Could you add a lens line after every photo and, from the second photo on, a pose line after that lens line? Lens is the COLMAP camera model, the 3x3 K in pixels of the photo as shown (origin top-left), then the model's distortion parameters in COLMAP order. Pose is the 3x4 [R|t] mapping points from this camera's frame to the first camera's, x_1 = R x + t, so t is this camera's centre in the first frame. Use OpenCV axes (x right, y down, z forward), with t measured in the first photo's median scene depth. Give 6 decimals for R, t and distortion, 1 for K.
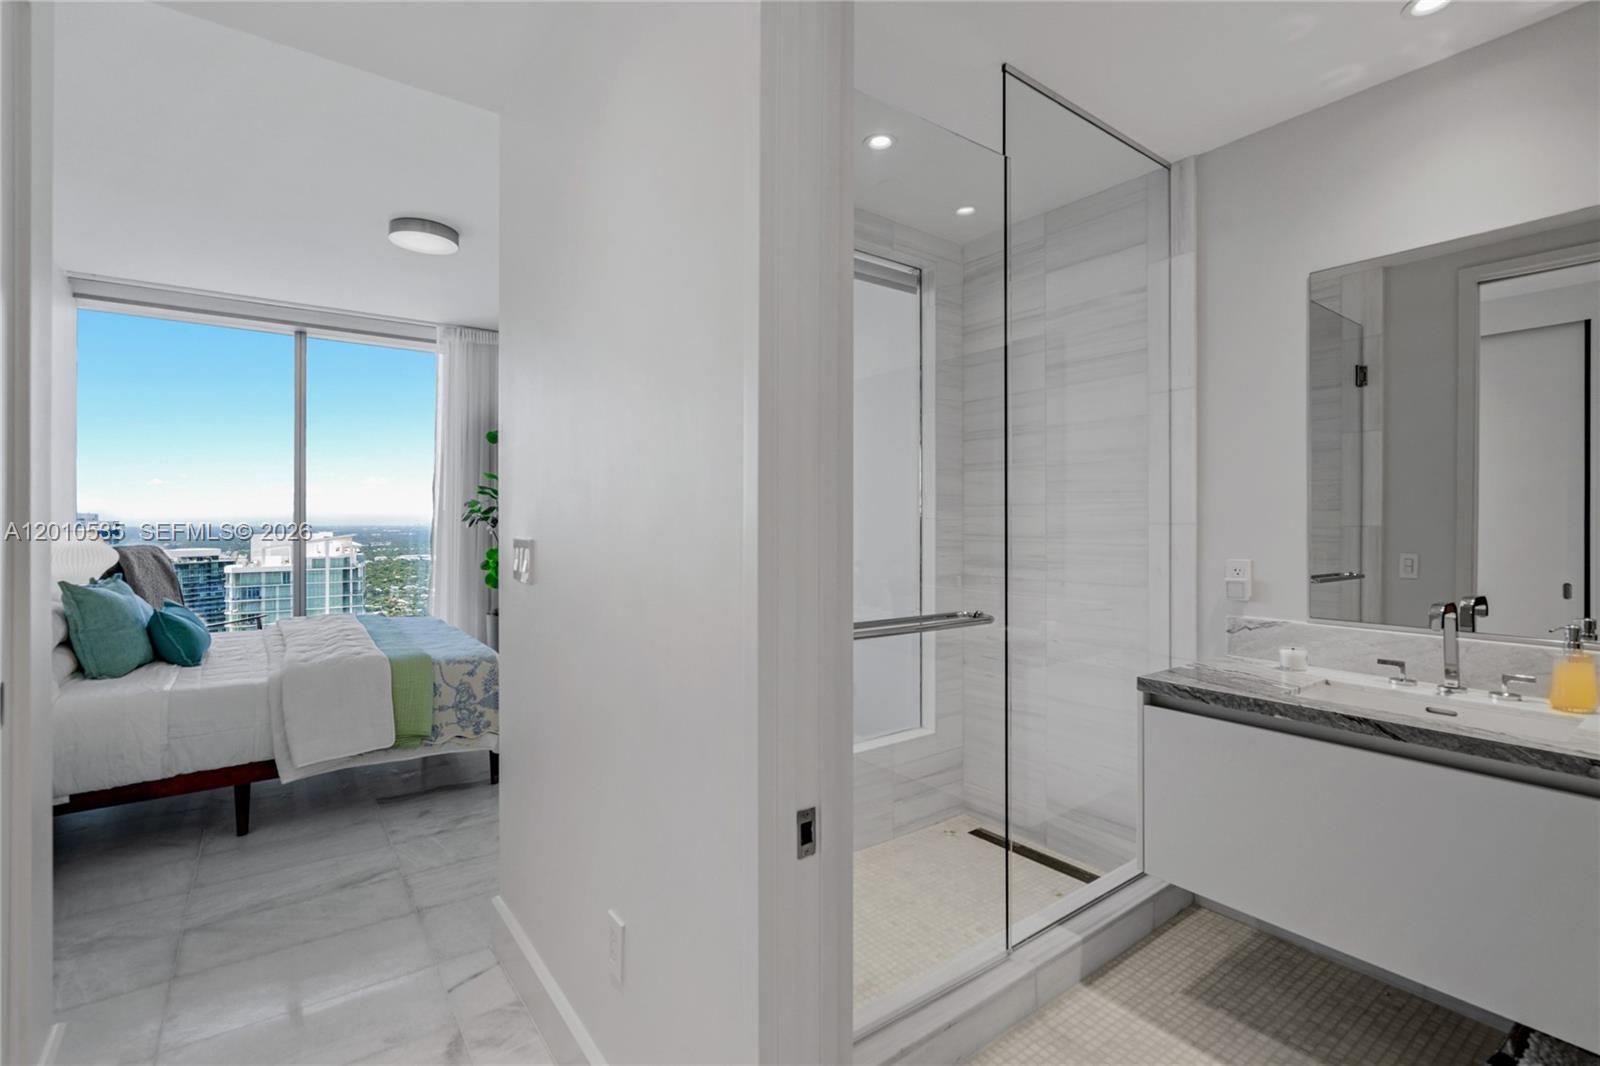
lens RADIAL K [[728.2, 0, 815.1], [0, 728.2, 521.4], [0, 0, 1]] dist [-0.006881, 0.003997]
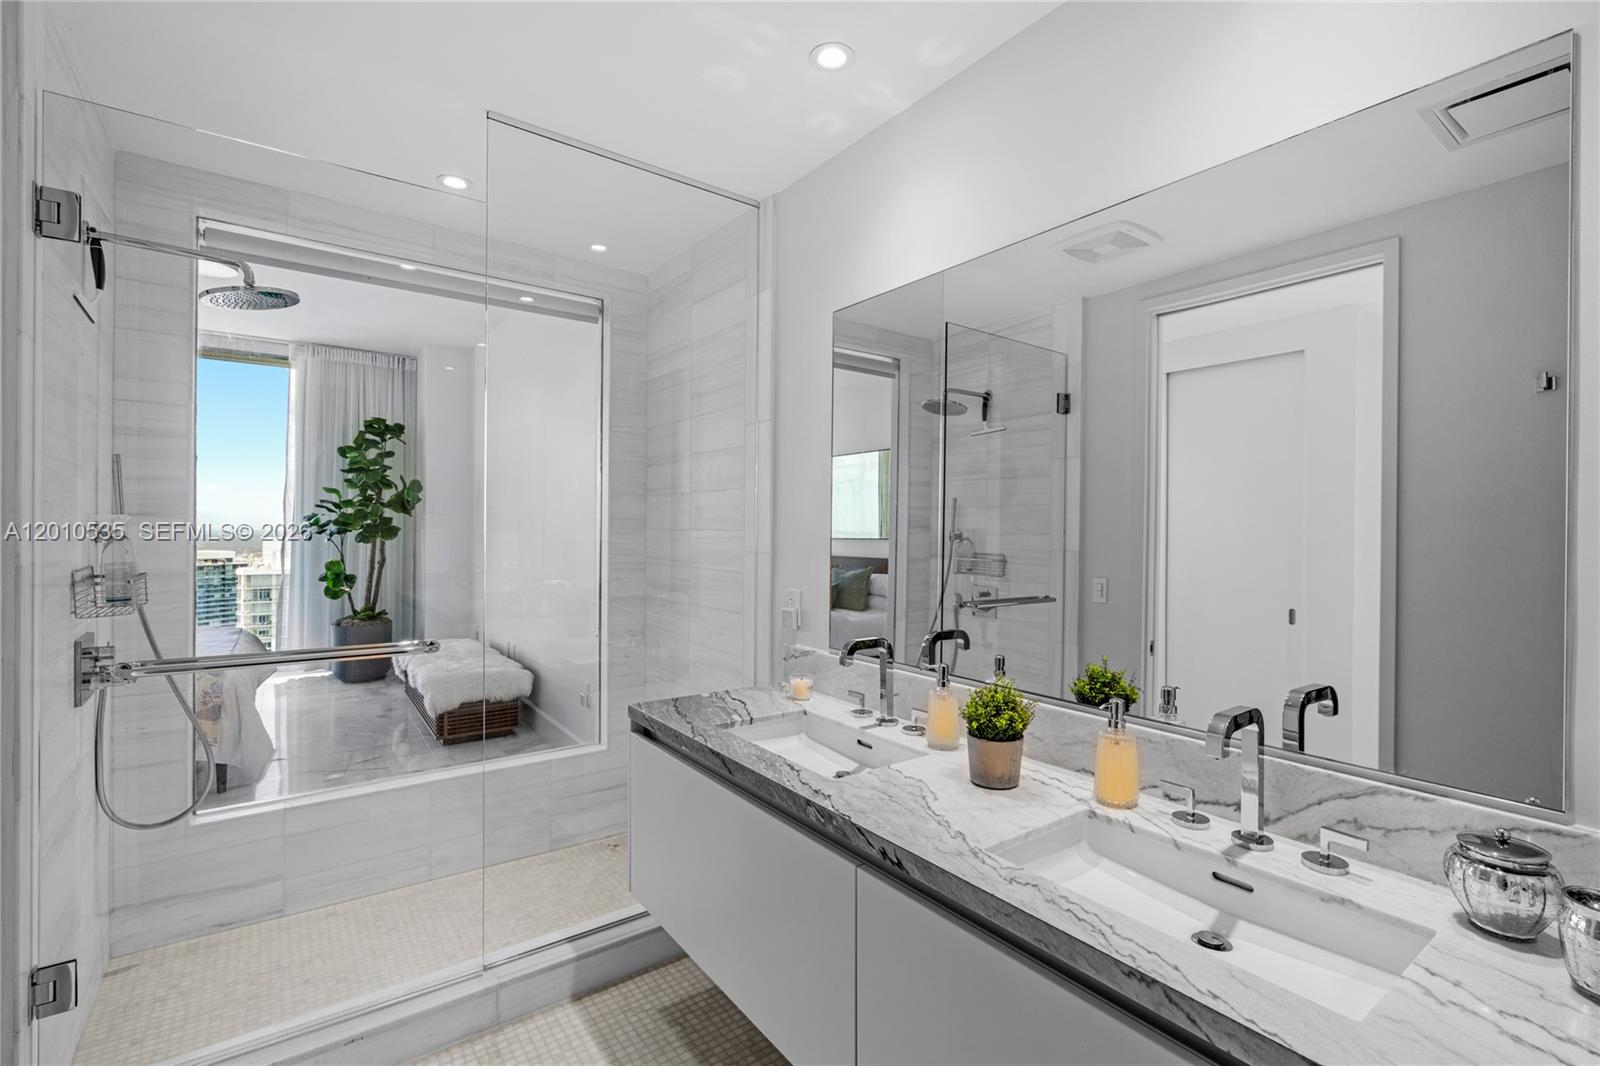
lens RADIAL K [[728.2, 0, 803.7], [0, 728.2, 527.5], [0, 0, 1]] dist [-0.006881, 0.003997]
pose [[0.999689, 0.008836, -0.023339, 0.423832], [-0.008891, 0.999958, -0.002236, -0.022593], [0.023319, 0.002443, 0.999725, -0.018162]]
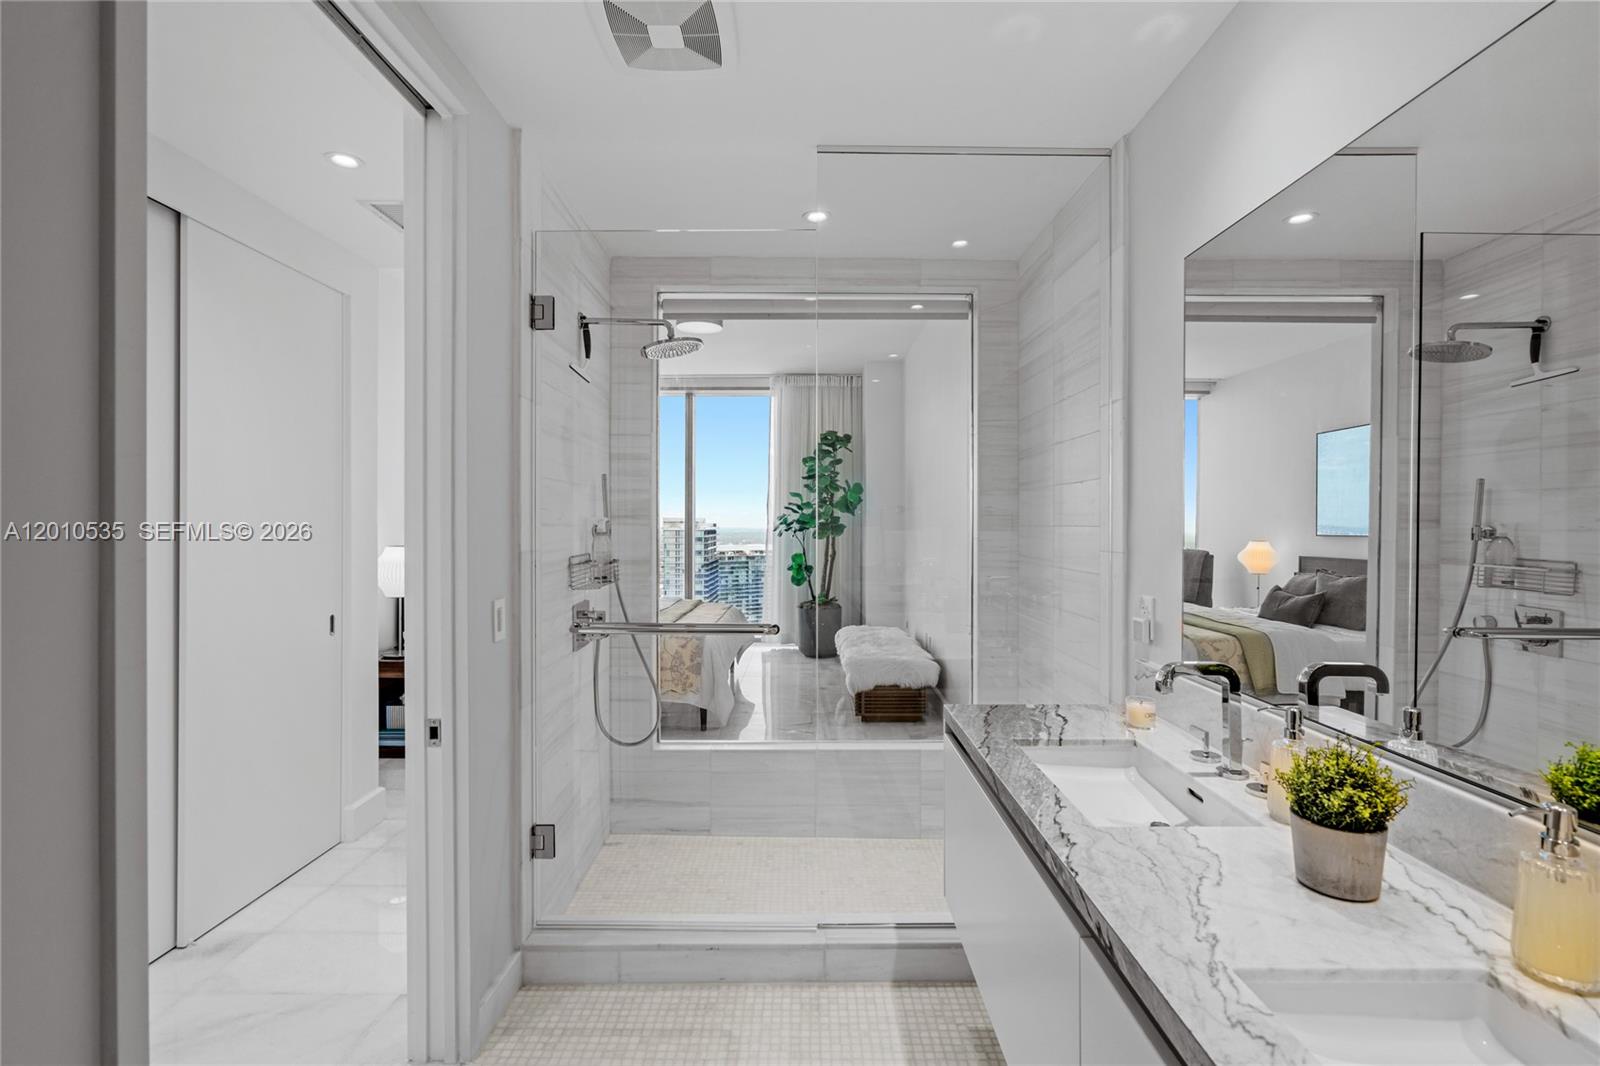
lens RADIAL K [[728.2, 0, 792.2], [0, 728.2, 523.1], [0, 0, 1]] dist [-0.006881, 0.003997]
pose [[0.787497, 0.001707, -0.616317, 0.535931], [-0.002511, 0.999997, -0.000438, -0.022853], [0.616314, 0.001892, 0.787498, 0.041093]]
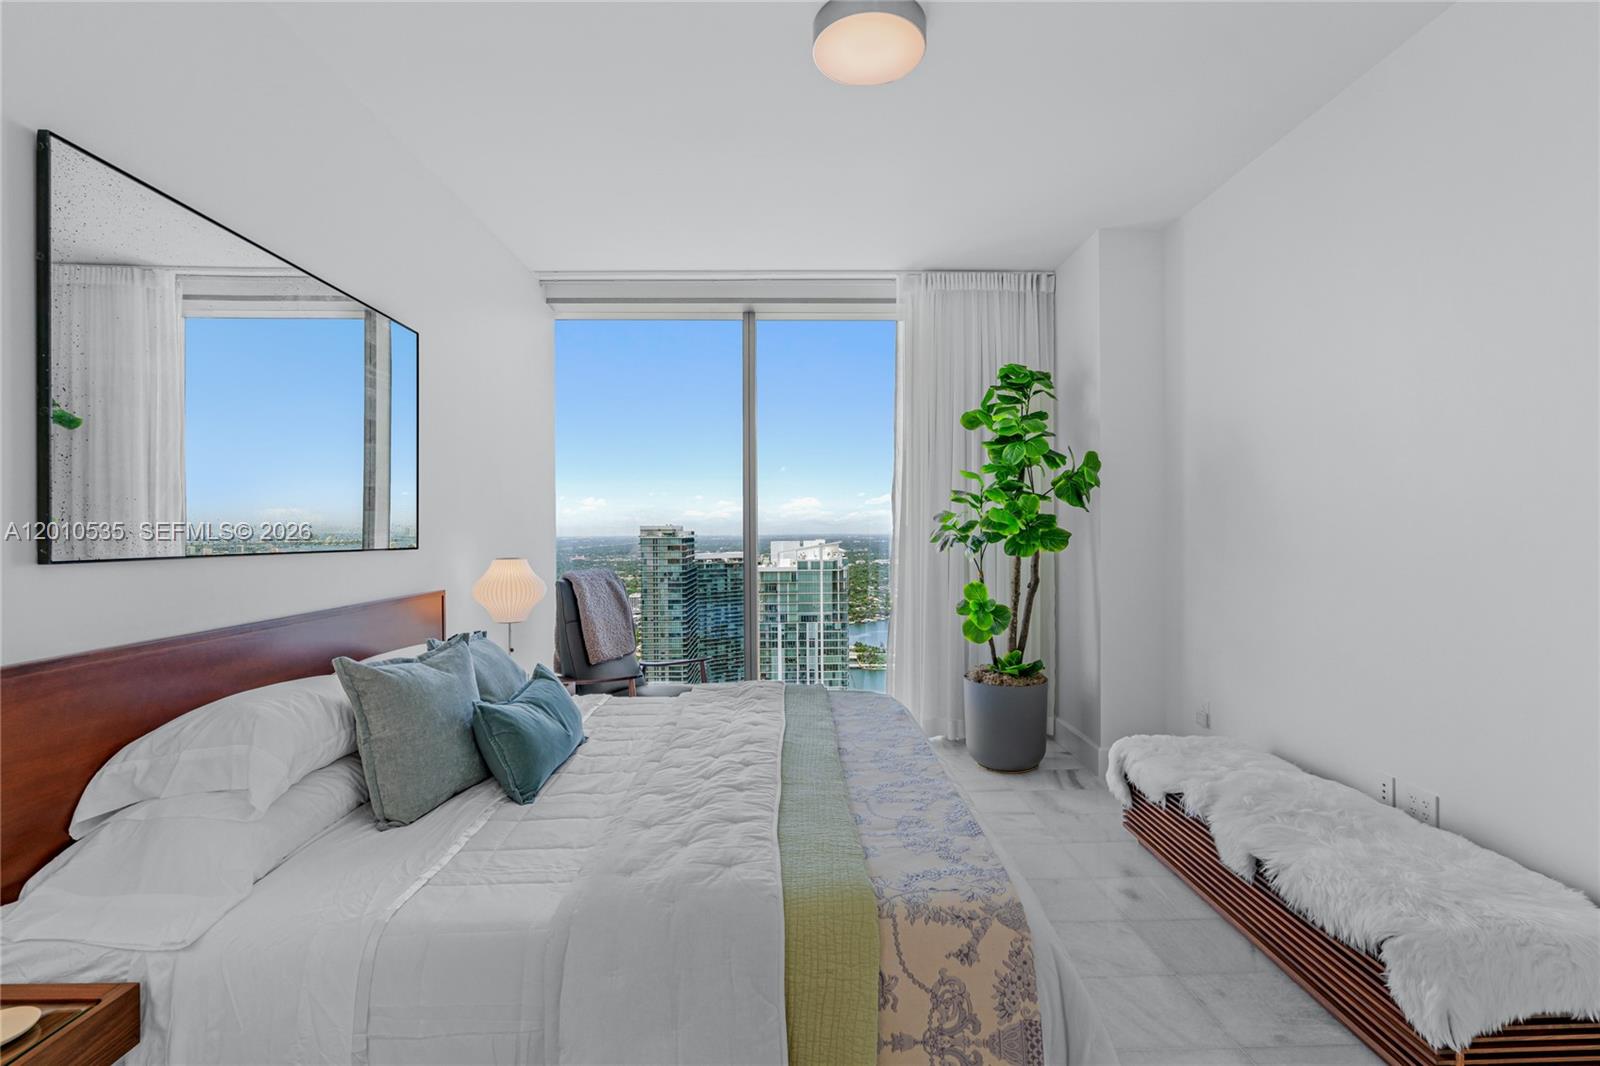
lens RADIAL K [[728.2, 0, 810.8], [0, 728.2, 528.1], [0, 0, 1]] dist [-0.006881, 0.003997]
pose [[0.821551, -0.006127, -0.570102, -0.316090], [0.005418, 0.999981, -0.002940, -0.019803], [0.570109, -0.000673, 0.821569, 0.628765]]
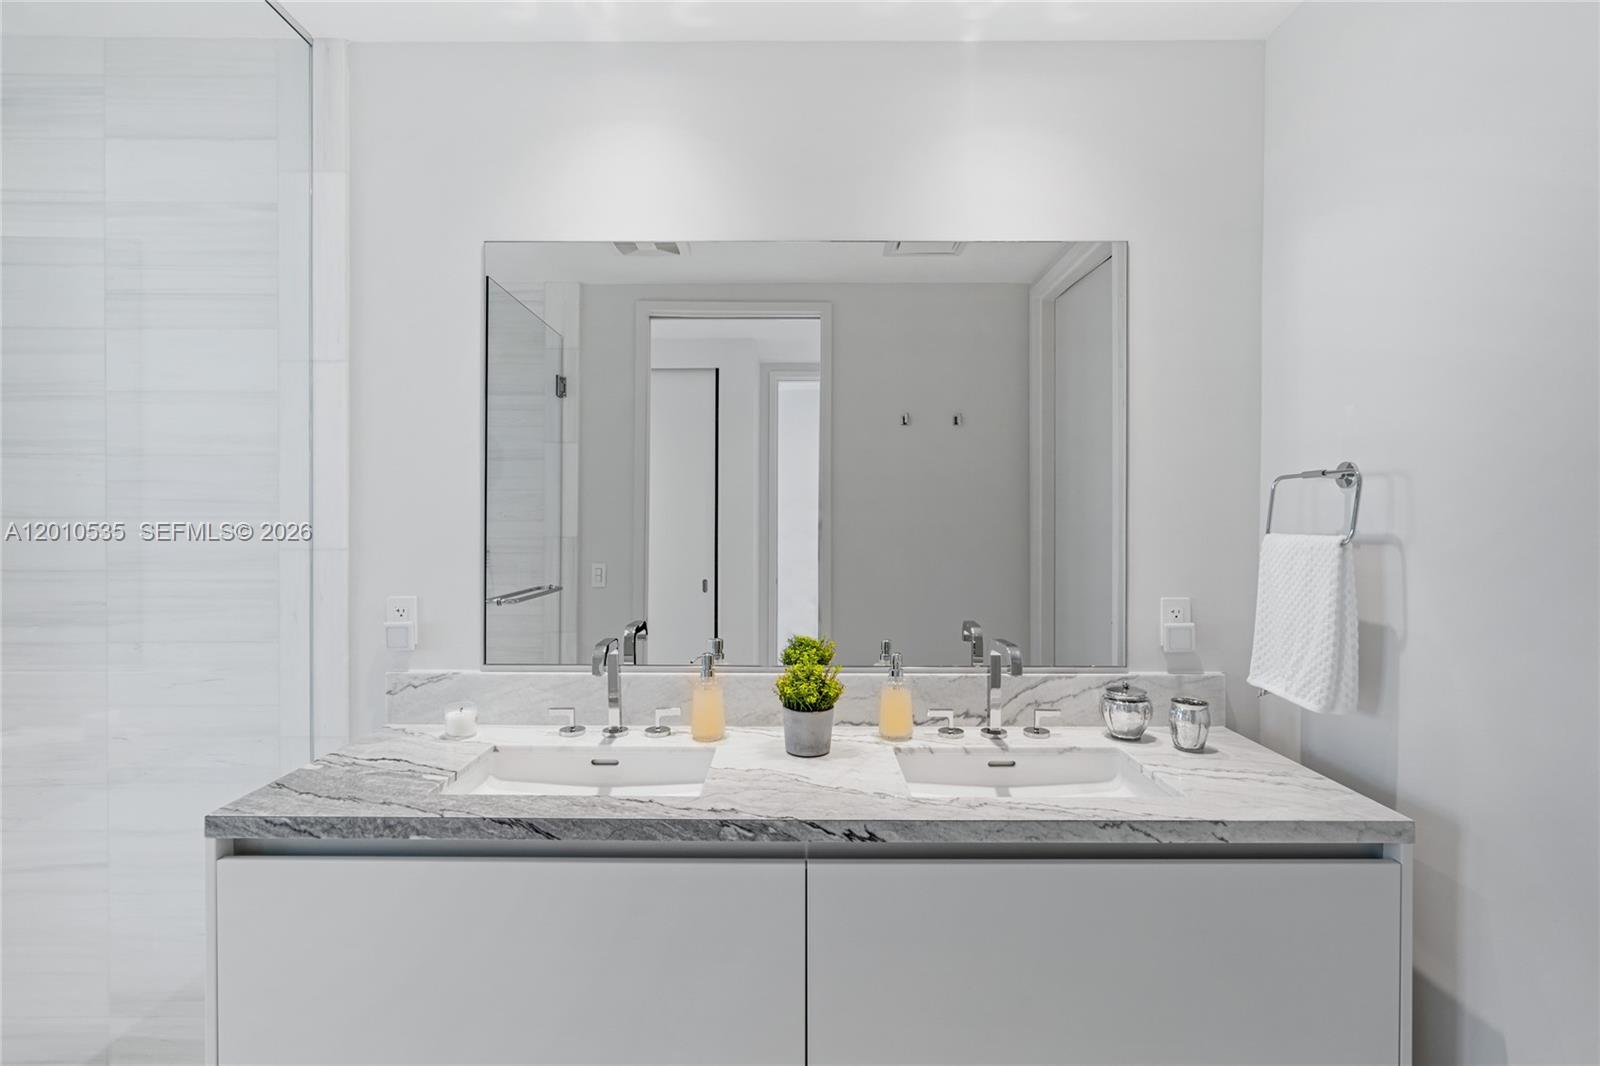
lens RADIAL K [[728.2, 0, 800.1], [0, 728.2, 531.3], [0, 0, 1]] dist [-0.006881, 0.003997]
pose [[0.597319, -0.010765, 0.801931, 0.151635], [-0.006461, 0.999813, 0.018234, -0.022582], [-0.801978, -0.016072, 0.597138, 0.143706]]
